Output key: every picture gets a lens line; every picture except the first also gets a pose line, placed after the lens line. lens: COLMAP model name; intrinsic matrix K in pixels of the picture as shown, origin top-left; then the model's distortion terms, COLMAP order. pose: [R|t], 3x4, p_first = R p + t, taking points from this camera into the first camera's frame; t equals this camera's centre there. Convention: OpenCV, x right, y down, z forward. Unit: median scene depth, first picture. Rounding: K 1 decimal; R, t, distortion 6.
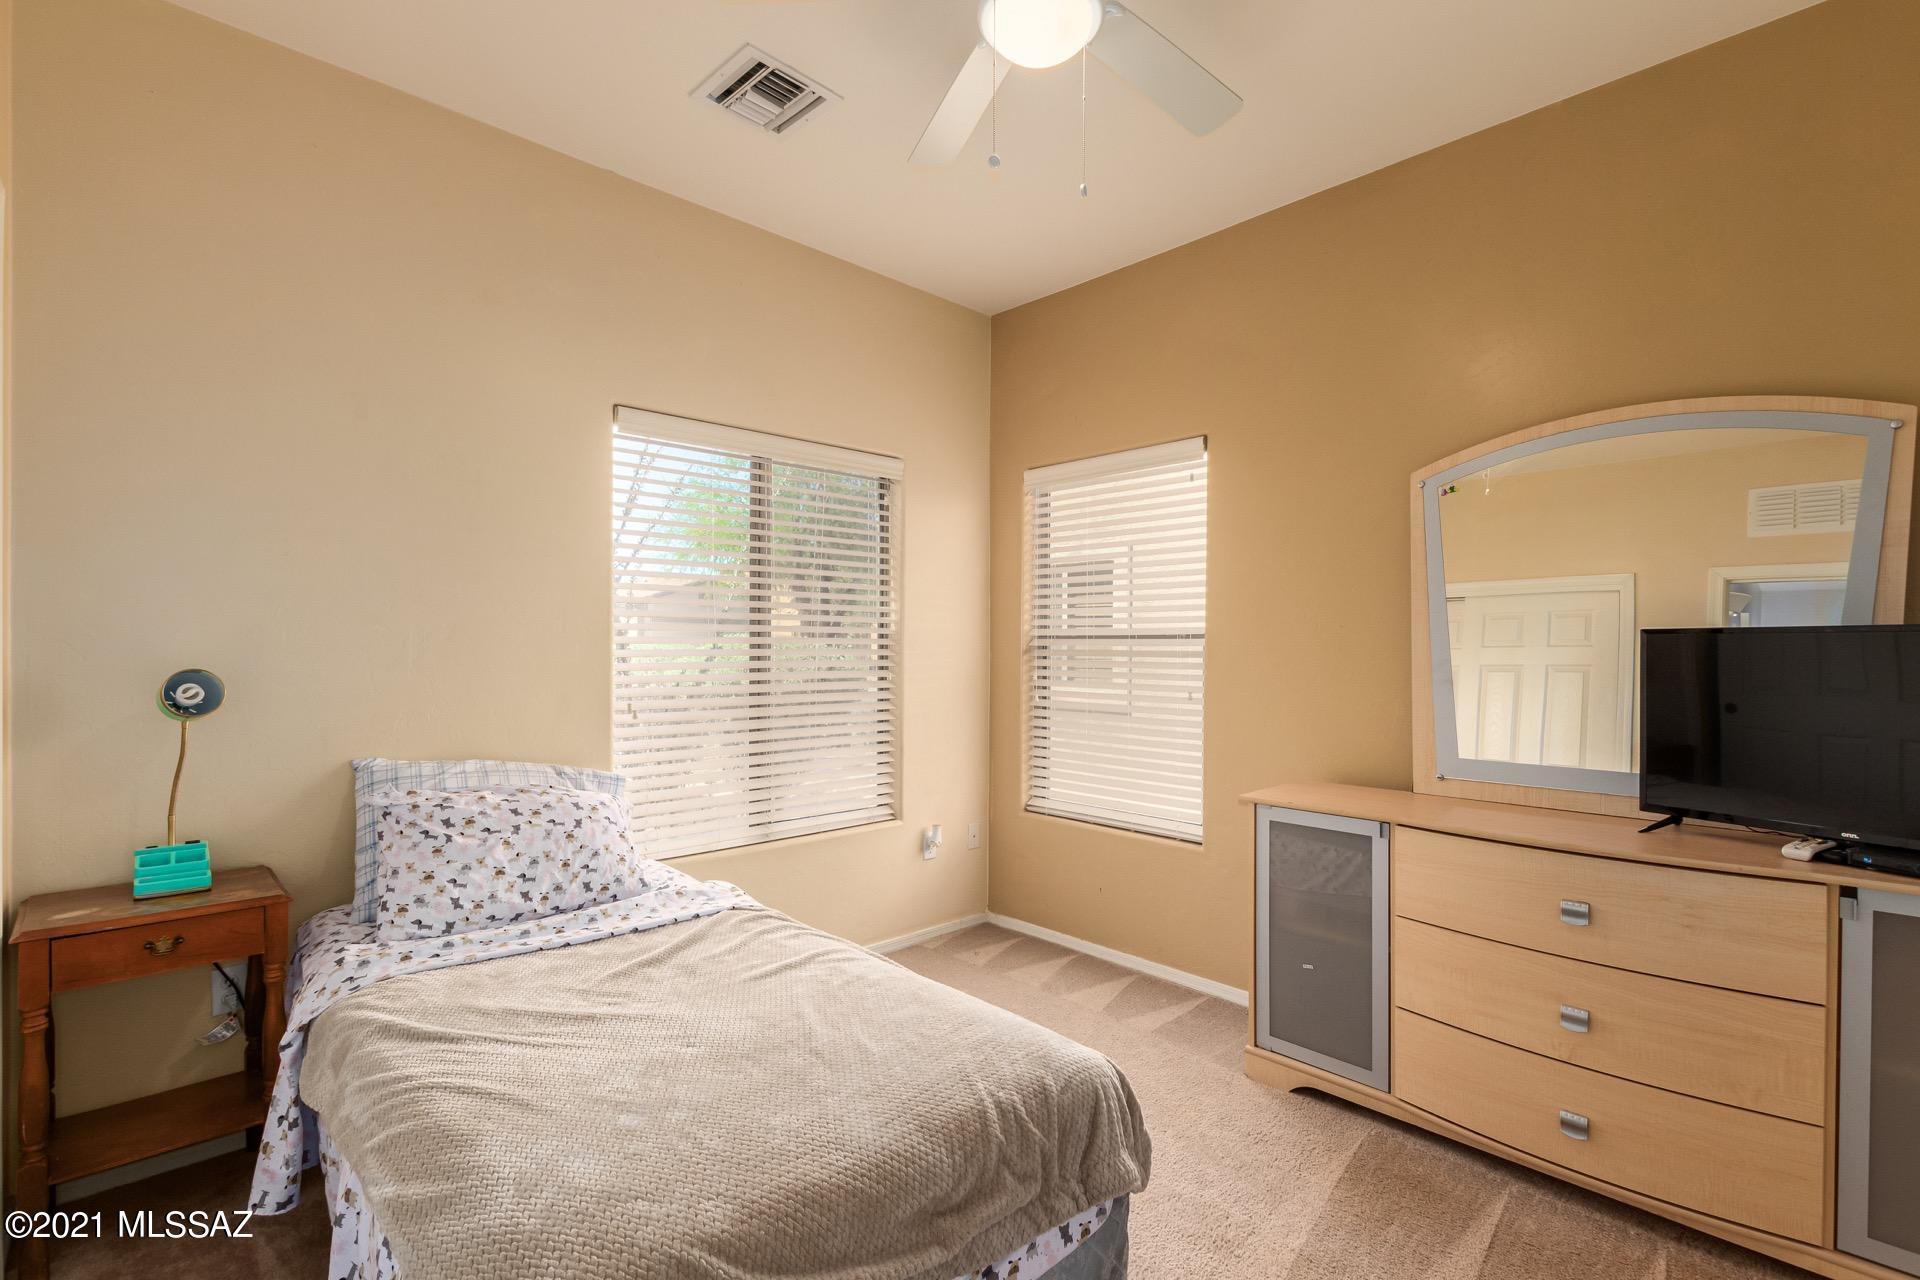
lens RADIAL K [[877.1, 0, 947.6], [0, 877.1, 644.8], [0, 0, 1]] dist [0.001635, 0.000074]
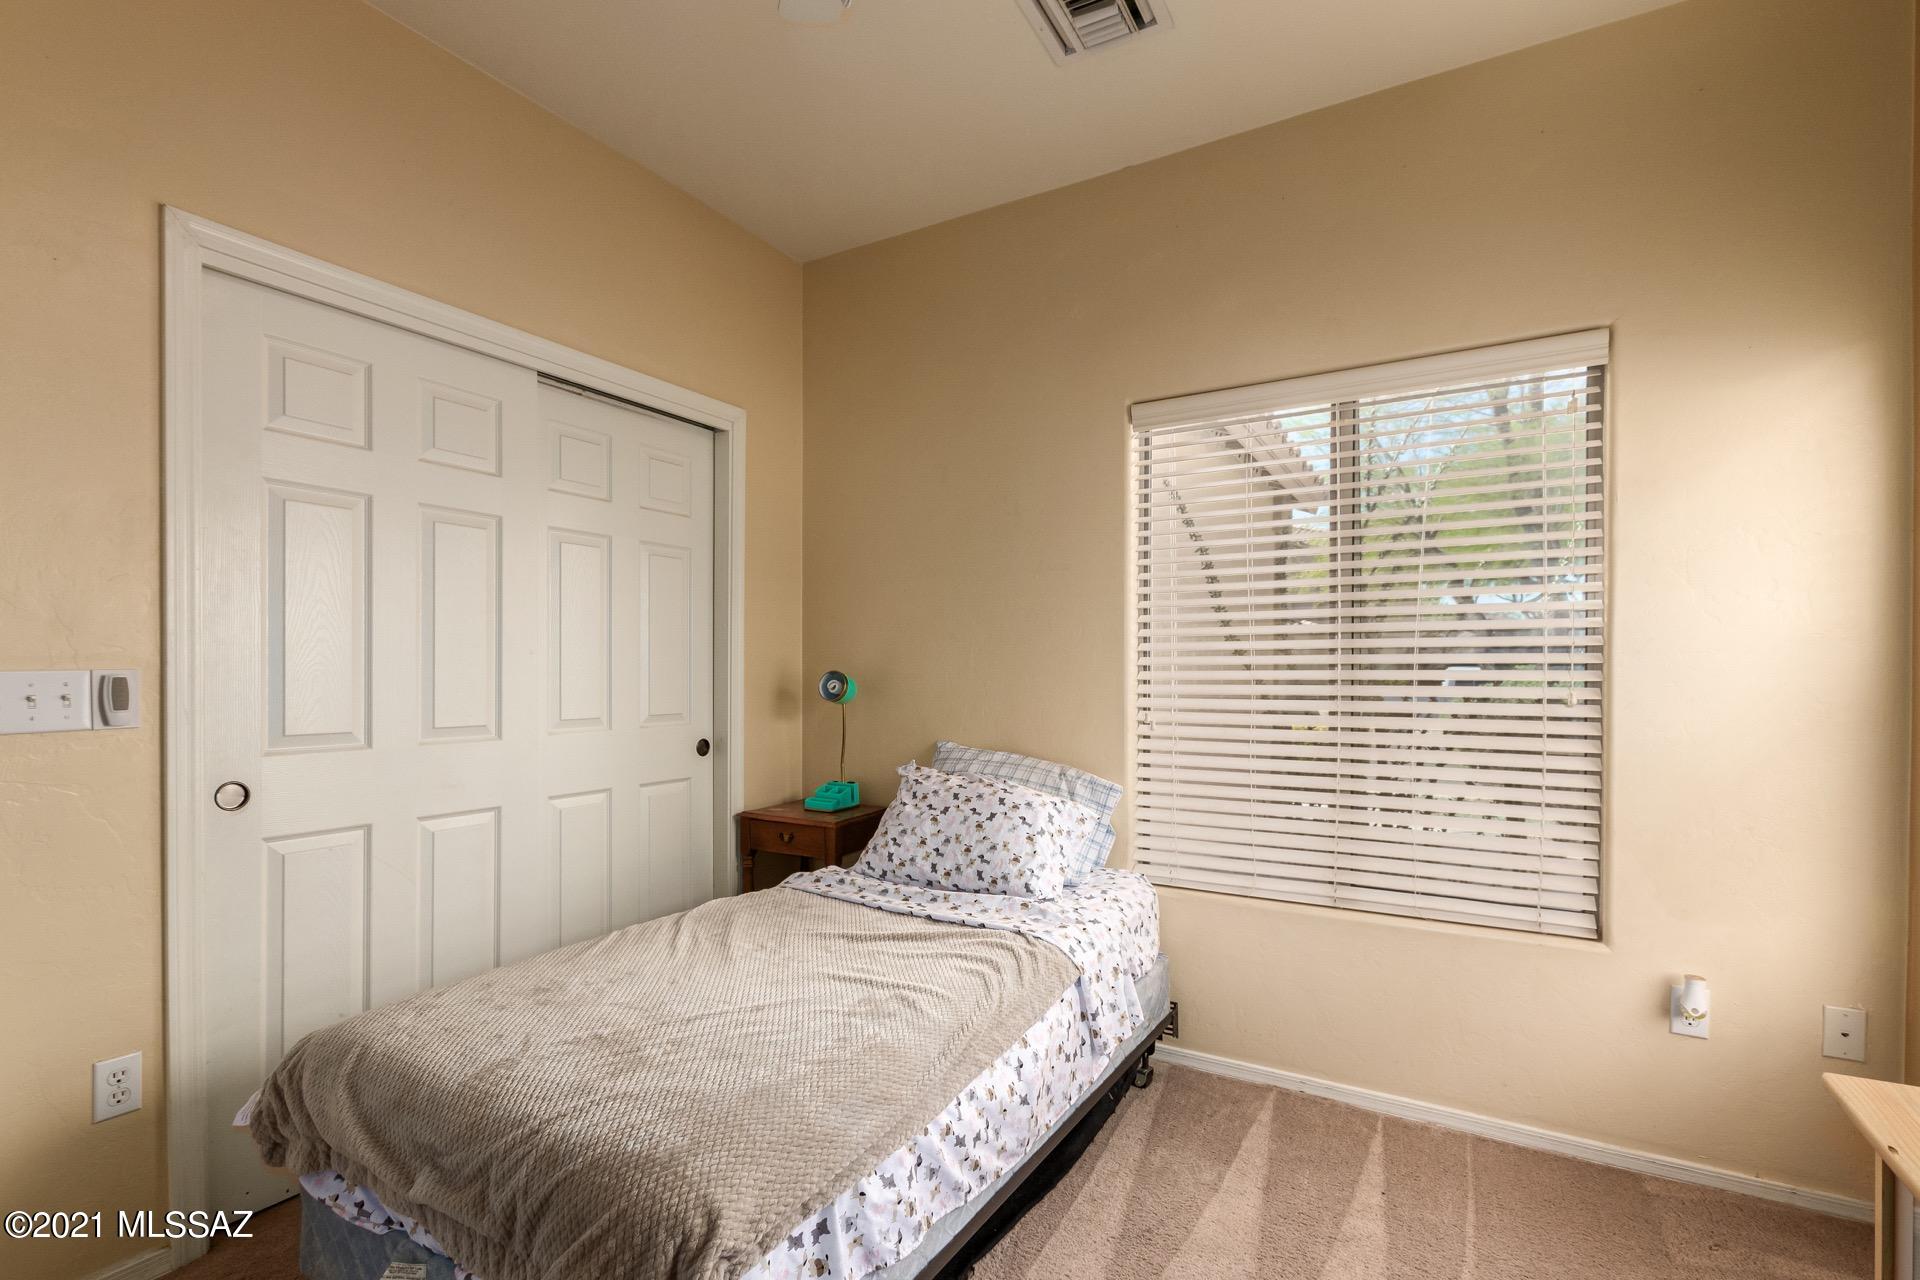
lens RADIAL K [[877.1, 0, 950.1], [0, 877.1, 655.4], [0, 0, 1]] dist [0.001635, 0.000074]
pose [[0.289982, -0.014831, -0.956917, 0.635639], [0.002738, 0.999889, -0.014668, 0.021881], [0.957028, 0.001633, 0.289990, 0.673827]]
